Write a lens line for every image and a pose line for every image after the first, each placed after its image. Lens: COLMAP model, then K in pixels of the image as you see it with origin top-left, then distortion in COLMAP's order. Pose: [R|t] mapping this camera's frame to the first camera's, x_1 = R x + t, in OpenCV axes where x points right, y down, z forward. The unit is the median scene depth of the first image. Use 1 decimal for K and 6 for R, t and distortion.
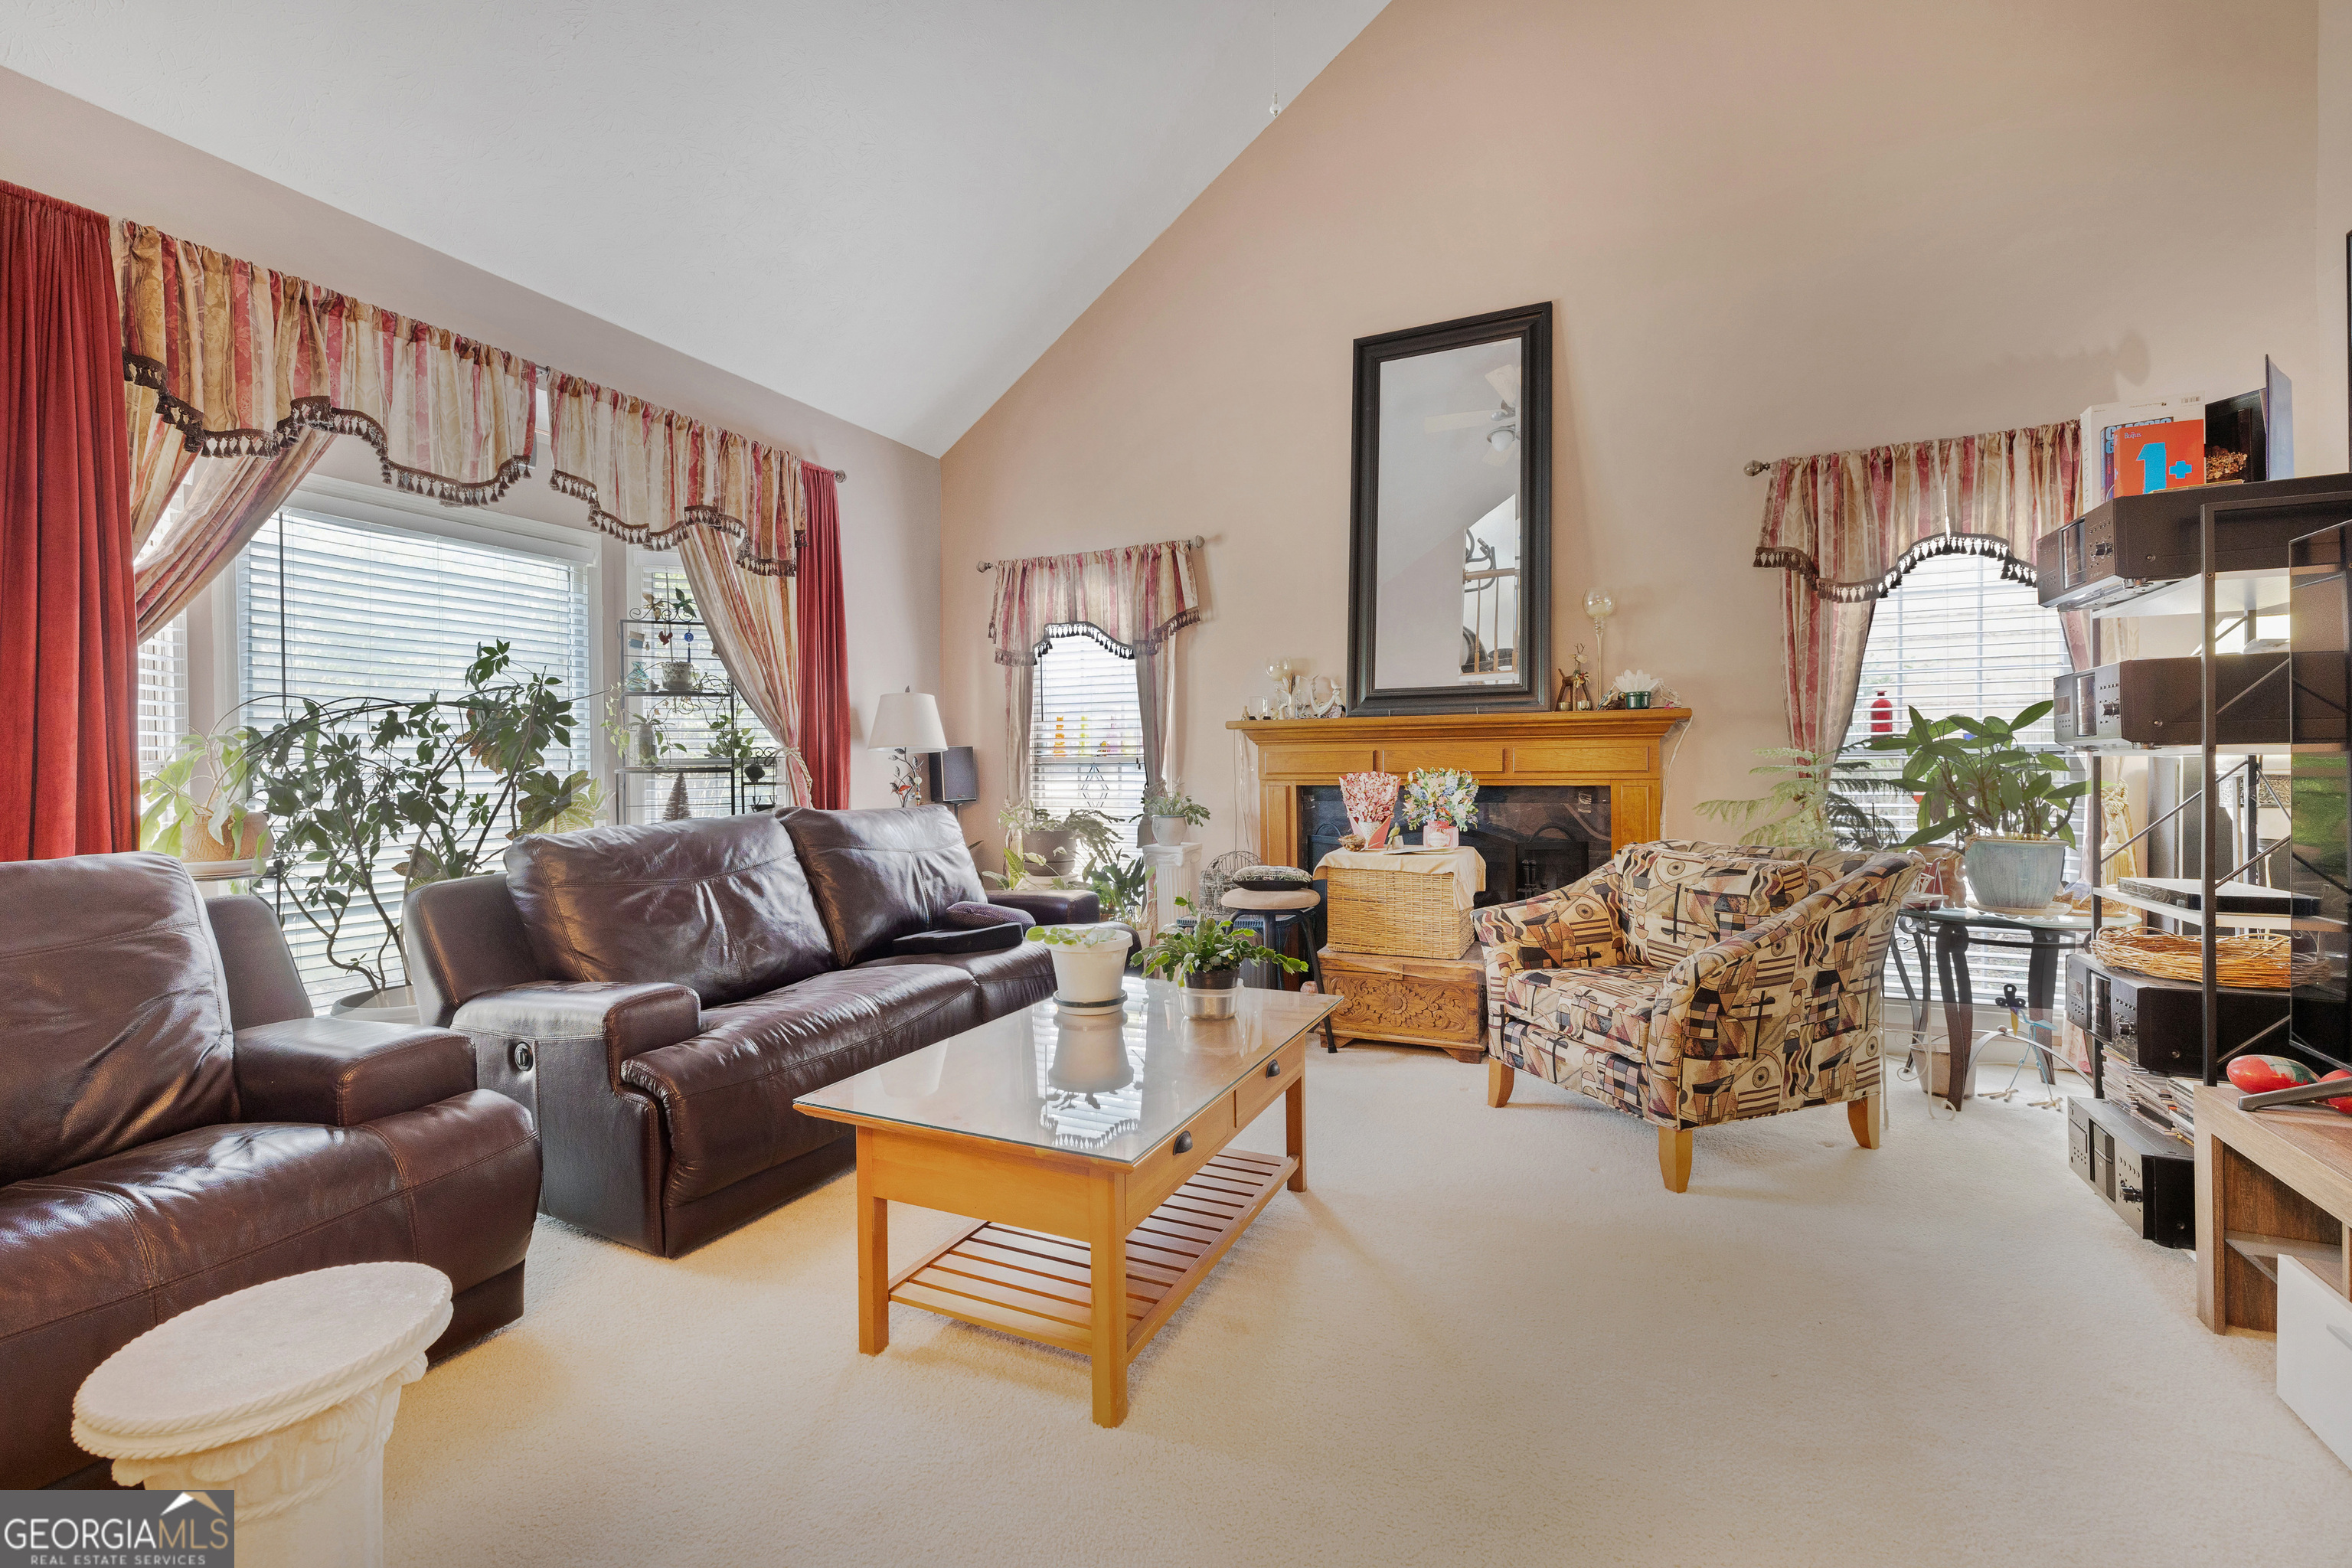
lens RADIAL K [[1019.1, 0, 1217.2], [0, 1019.1, 774.7], [0, 0, 1]] dist [0.001494, 0.000148]
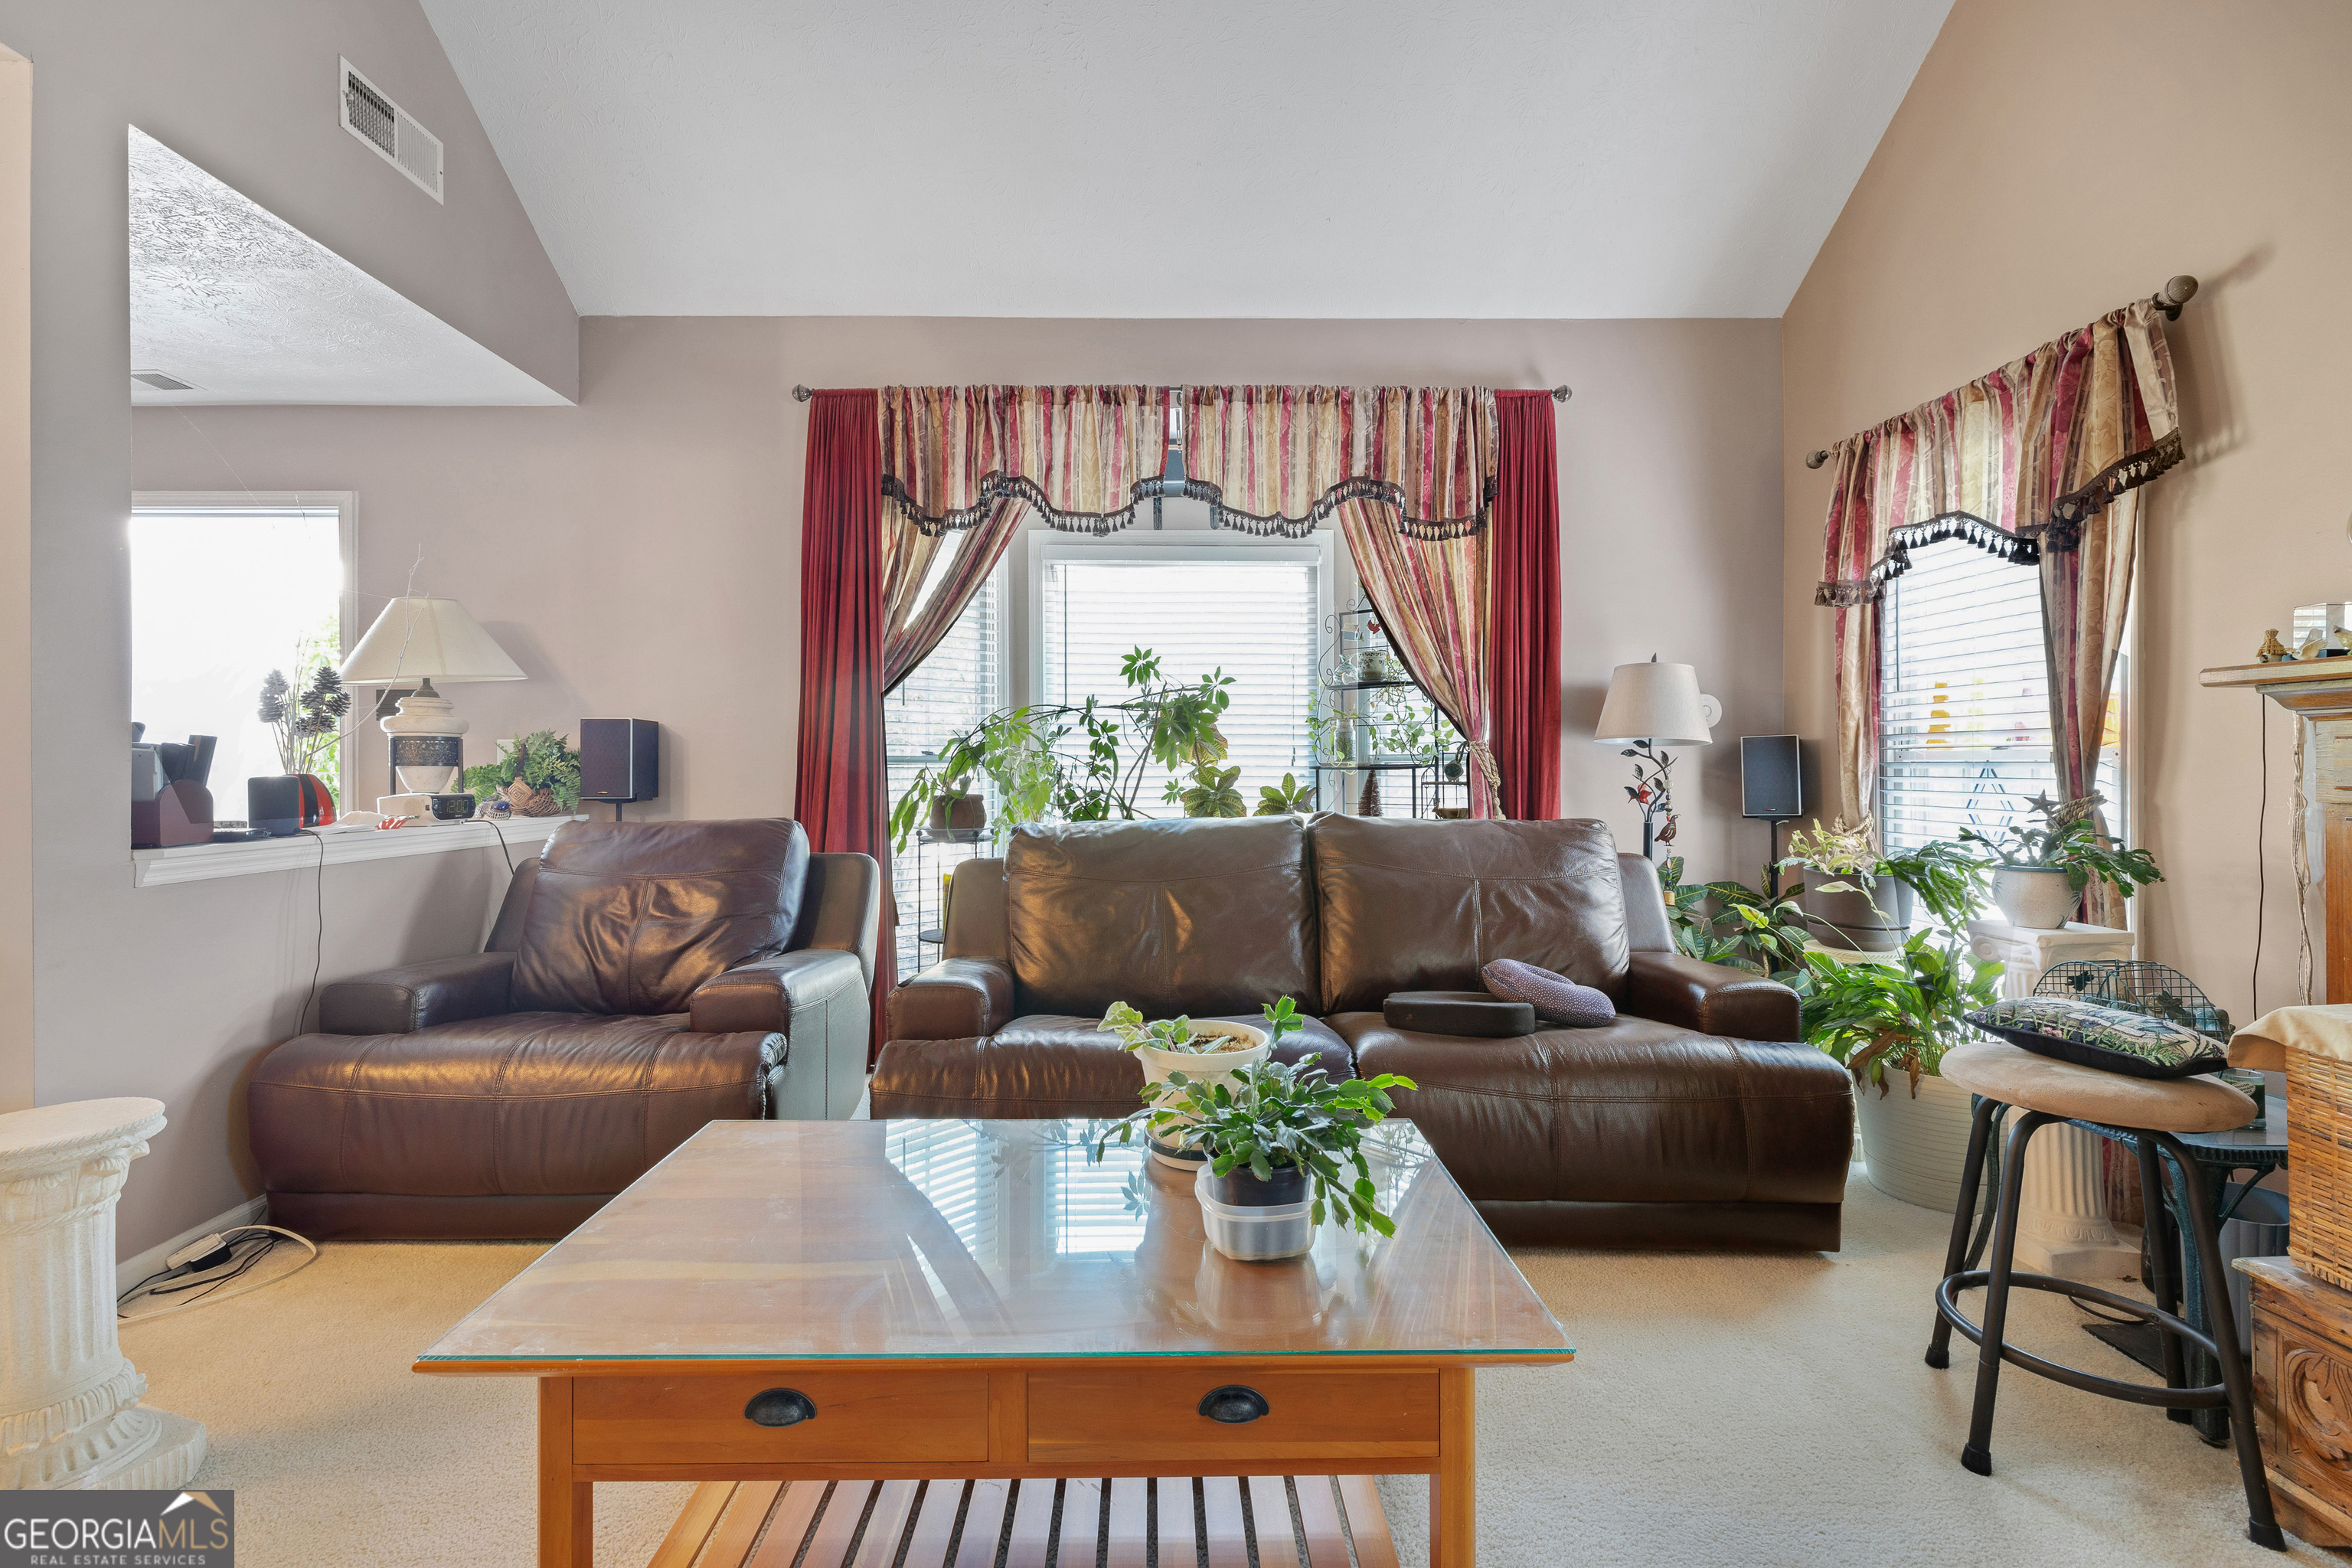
lens RADIAL K [[1019.1, 0, 1032.5], [0, 1019.1, 766.5], [0, 0, 1]] dist [0.001494, 0.000148]
pose [[0.421166, 0.007246, -0.906954, 0.186695], [-0.009750, 0.999946, 0.003461, -0.004571], [0.906931, 0.007385, 0.421214, 0.318122]]
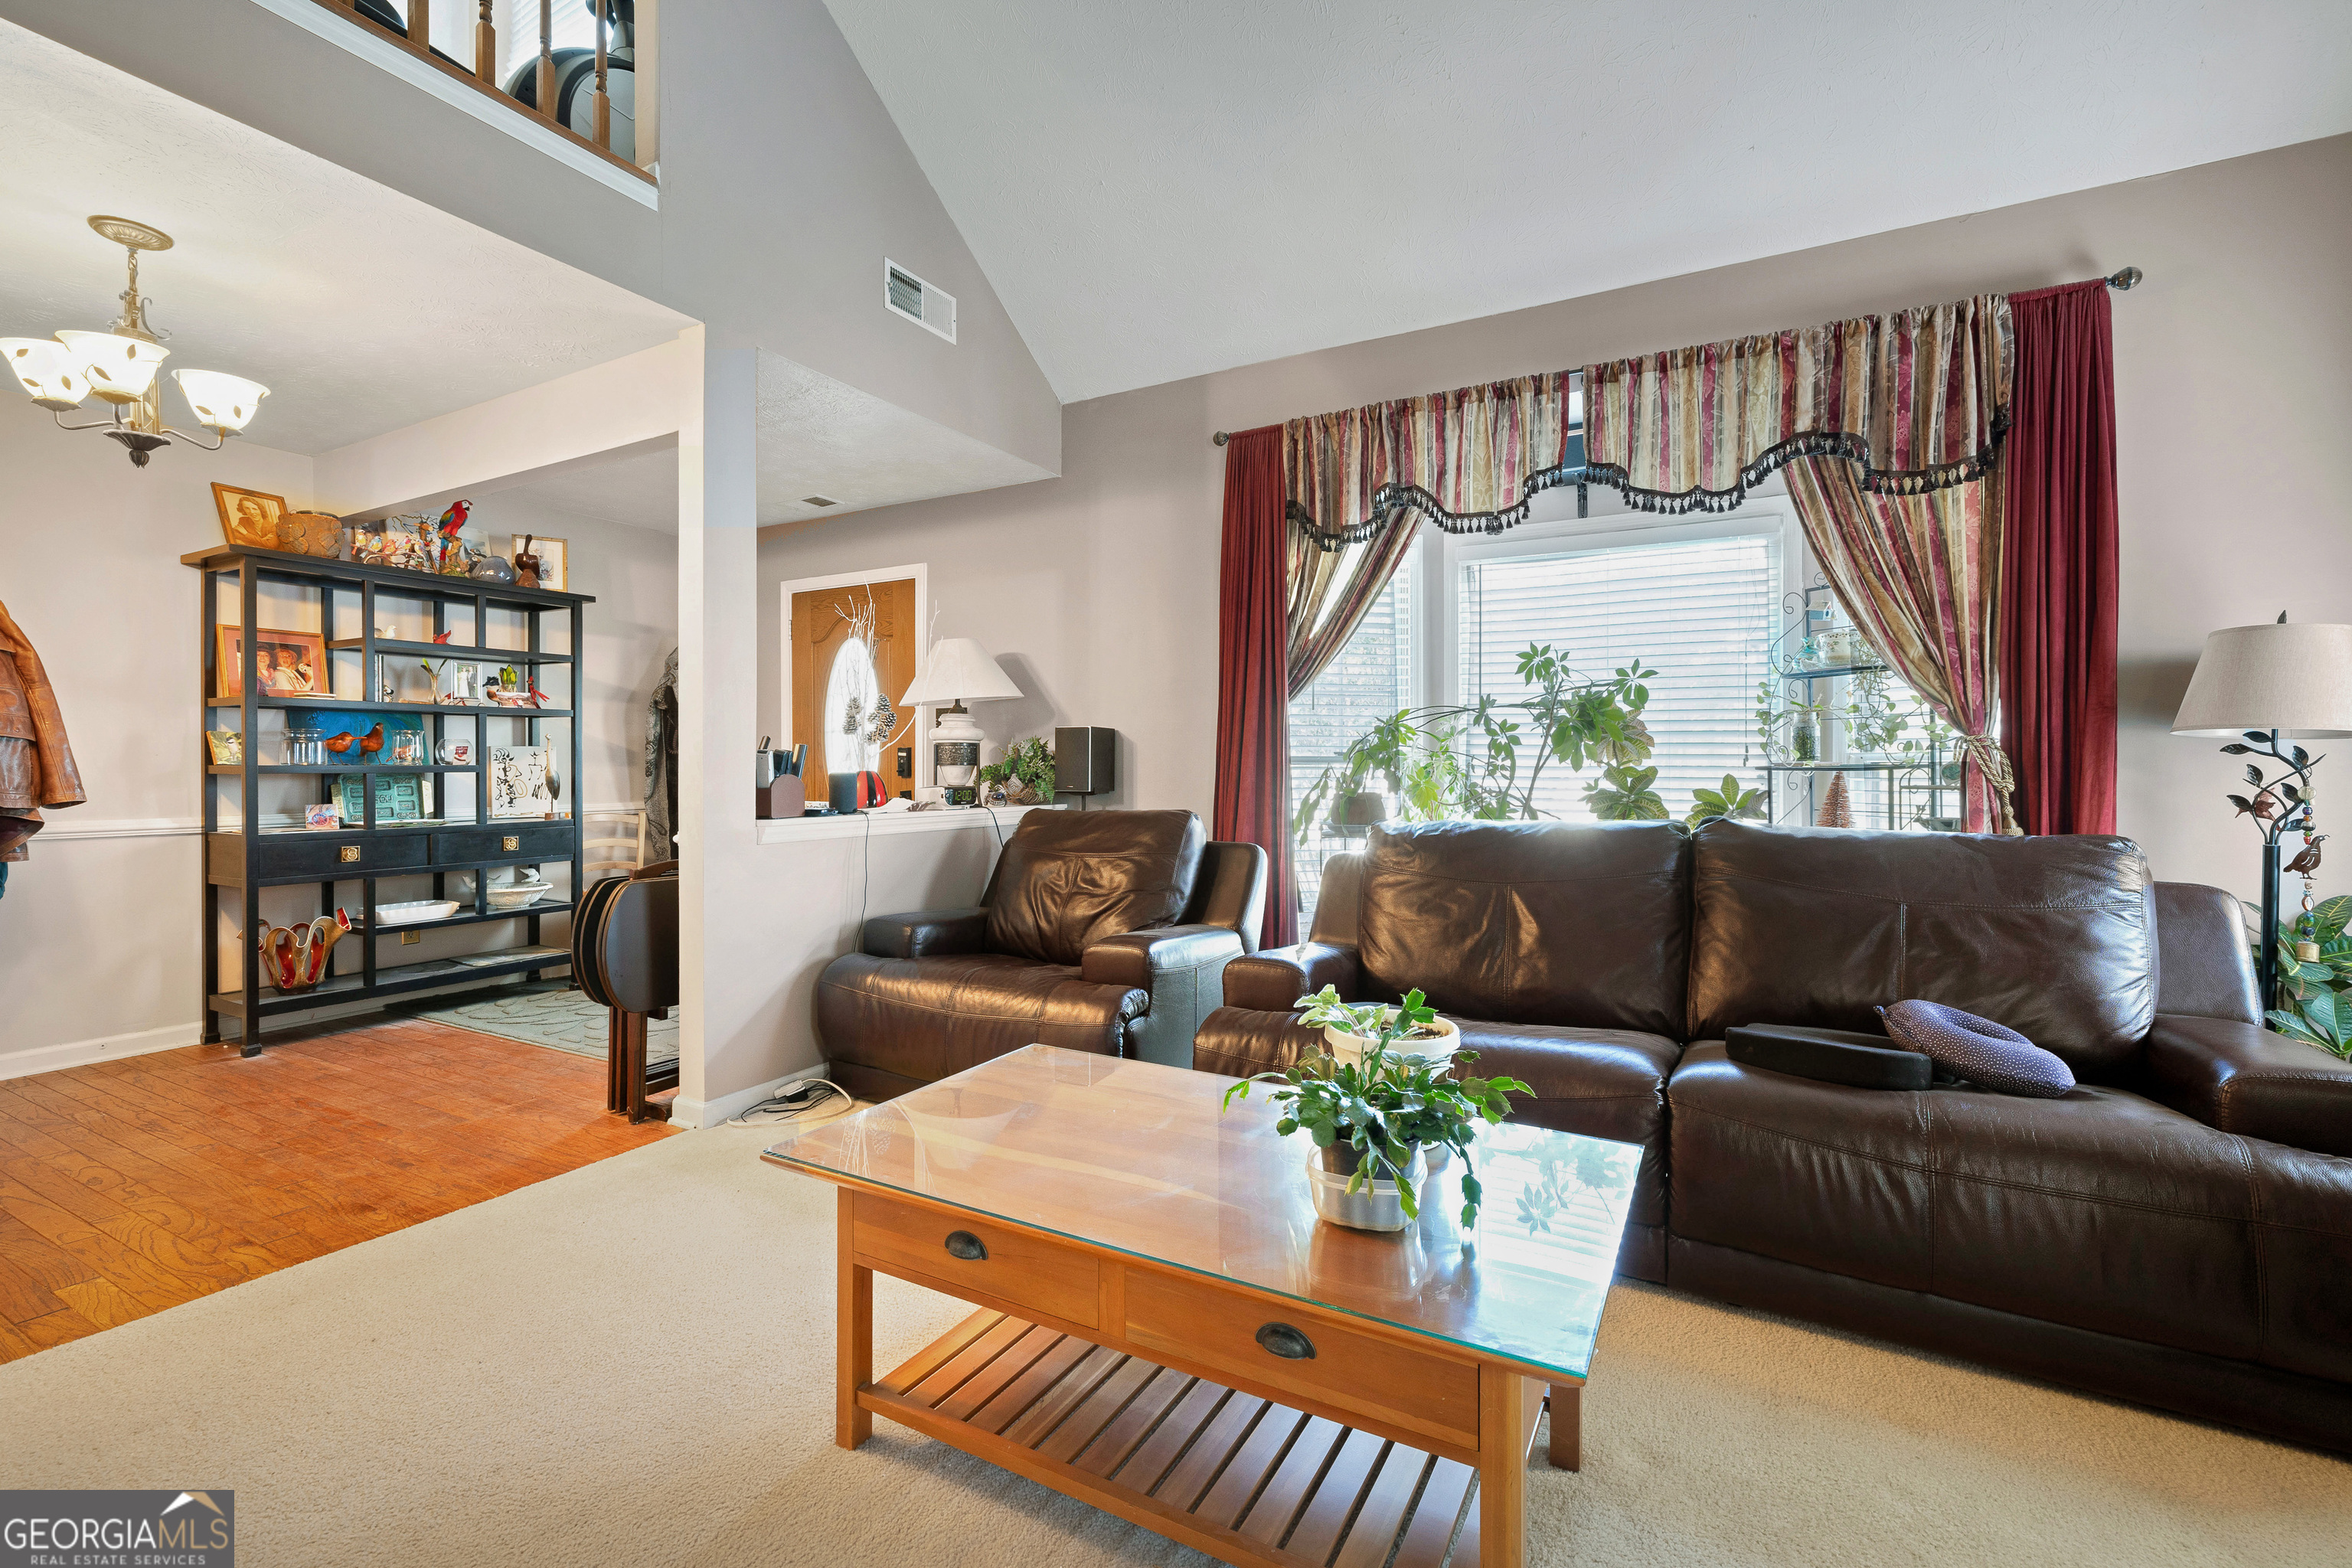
lens RADIAL K [[1019.1, 0, 1193.6], [0, 1019.1, 765.8], [0, 0, 1]] dist [0.001494, 0.000148]
pose [[-0.077545, 0.006531, -0.996967, 0.293870], [-0.008695, 0.999936, 0.007227, -0.006563], [0.996951, 0.009229, -0.077483, 0.534393]]
